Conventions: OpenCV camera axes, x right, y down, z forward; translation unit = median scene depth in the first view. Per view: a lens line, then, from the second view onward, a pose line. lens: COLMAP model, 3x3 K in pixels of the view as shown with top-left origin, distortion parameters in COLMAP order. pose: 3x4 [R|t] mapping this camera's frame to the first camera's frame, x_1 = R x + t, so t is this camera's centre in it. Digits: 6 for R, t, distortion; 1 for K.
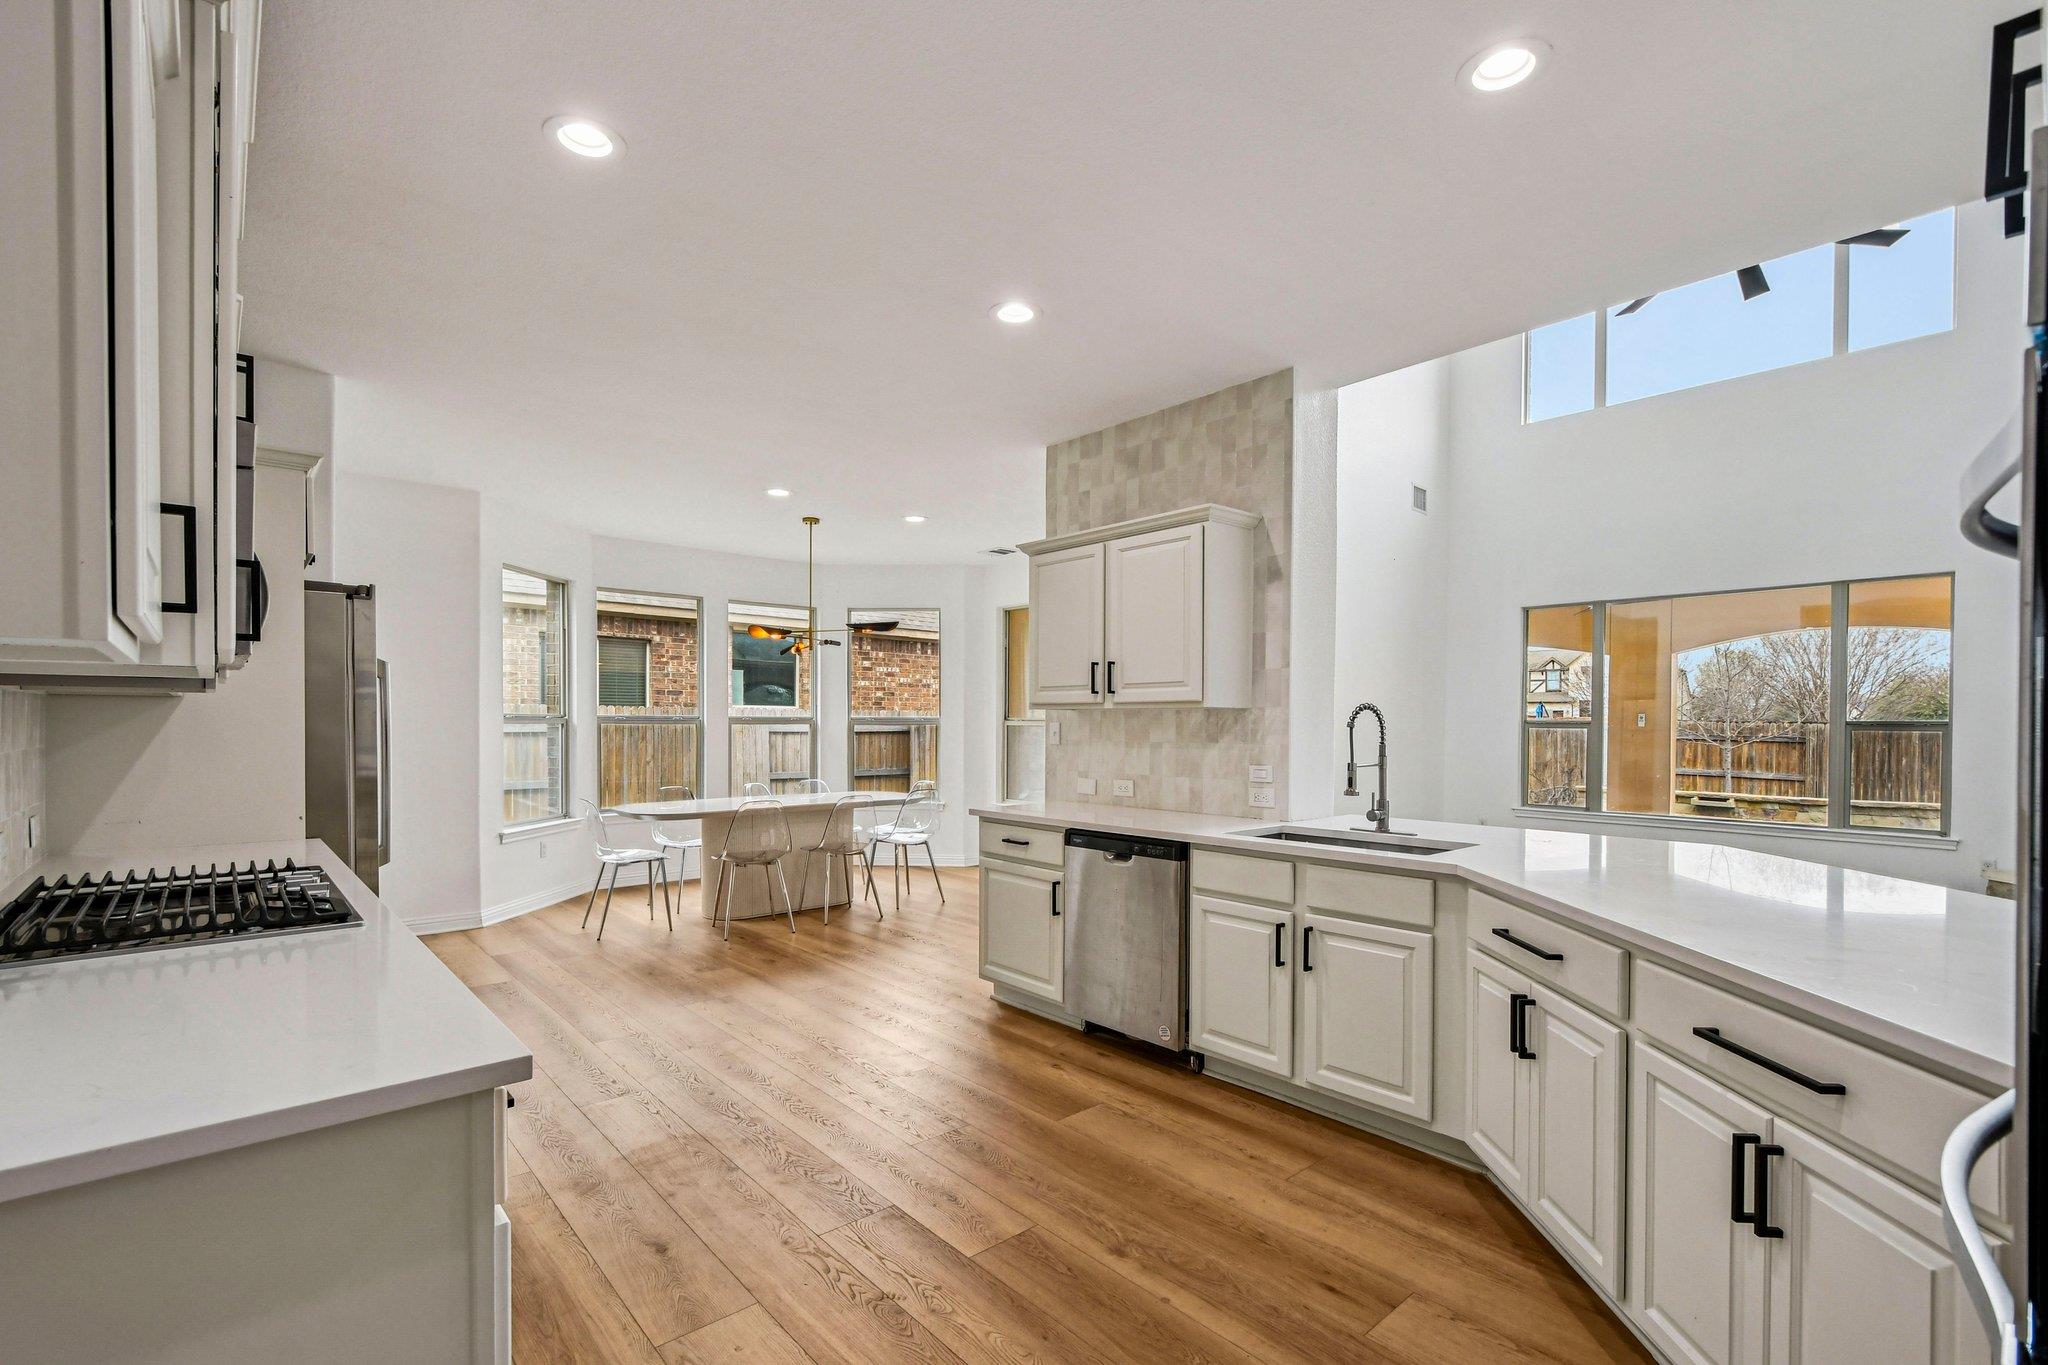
lens RADIAL K [[911.4, 0, 1019.7], [0, 911.4, 736.1], [0, 0, 1]] dist [-0.001027, -0.005369]
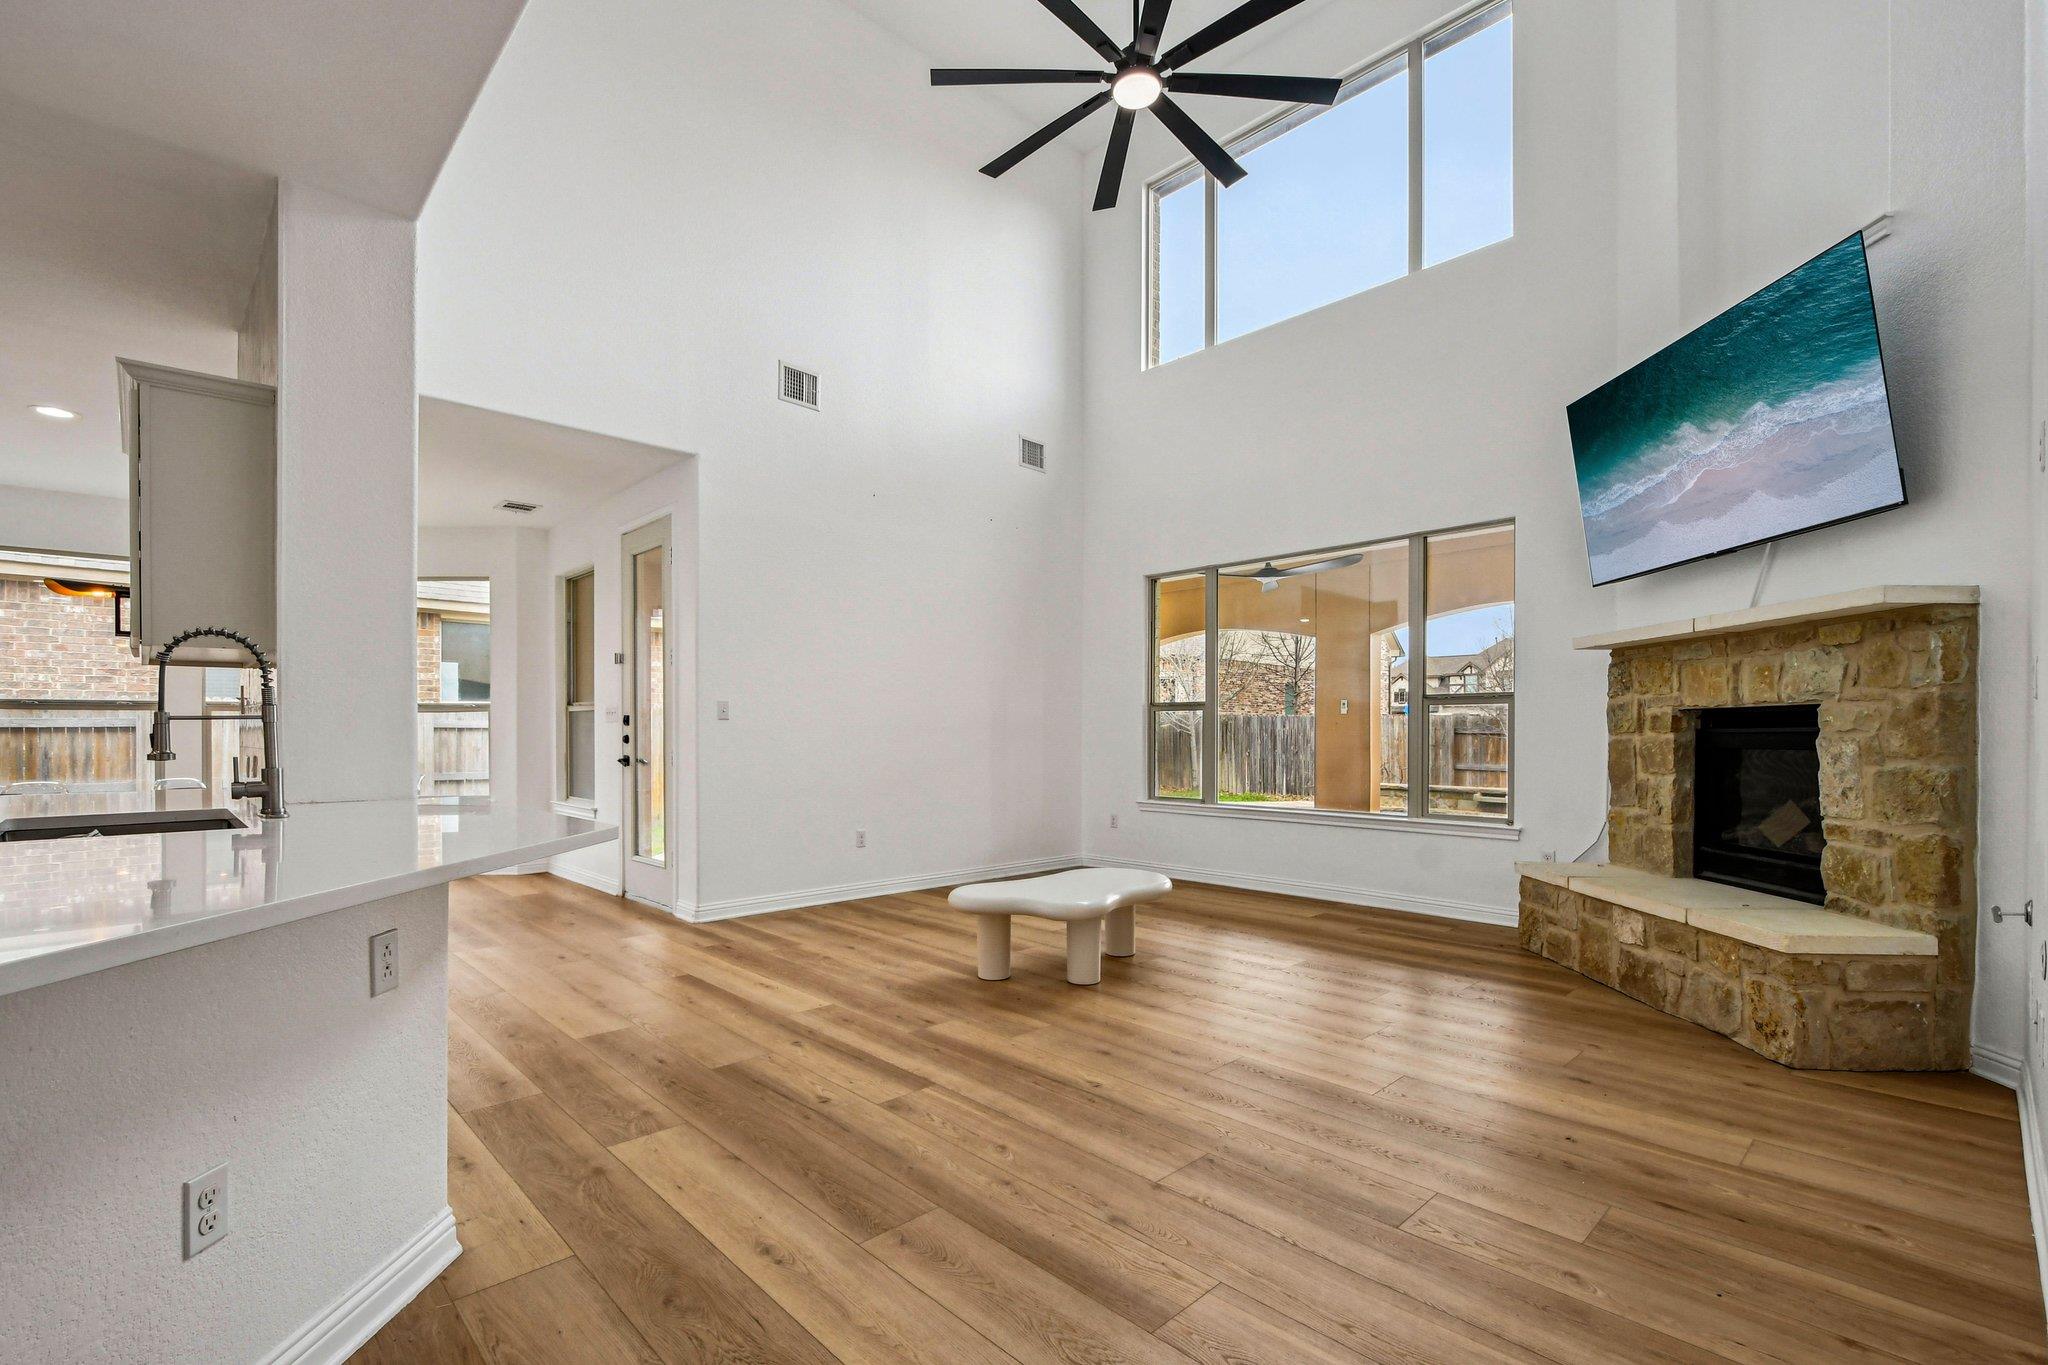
lens RADIAL K [[911.4, 0, 1019.7], [0, 911.4, 736.1], [0, 0, 1]] dist [-0.001027, -0.005369]
pose [[0.999192, -0.006695, 0.039639, 0.491532], [0.007108, 0.999922, -0.010270, 0.030029], [-0.039567, 0.010543, 0.999161, 0.147079]]
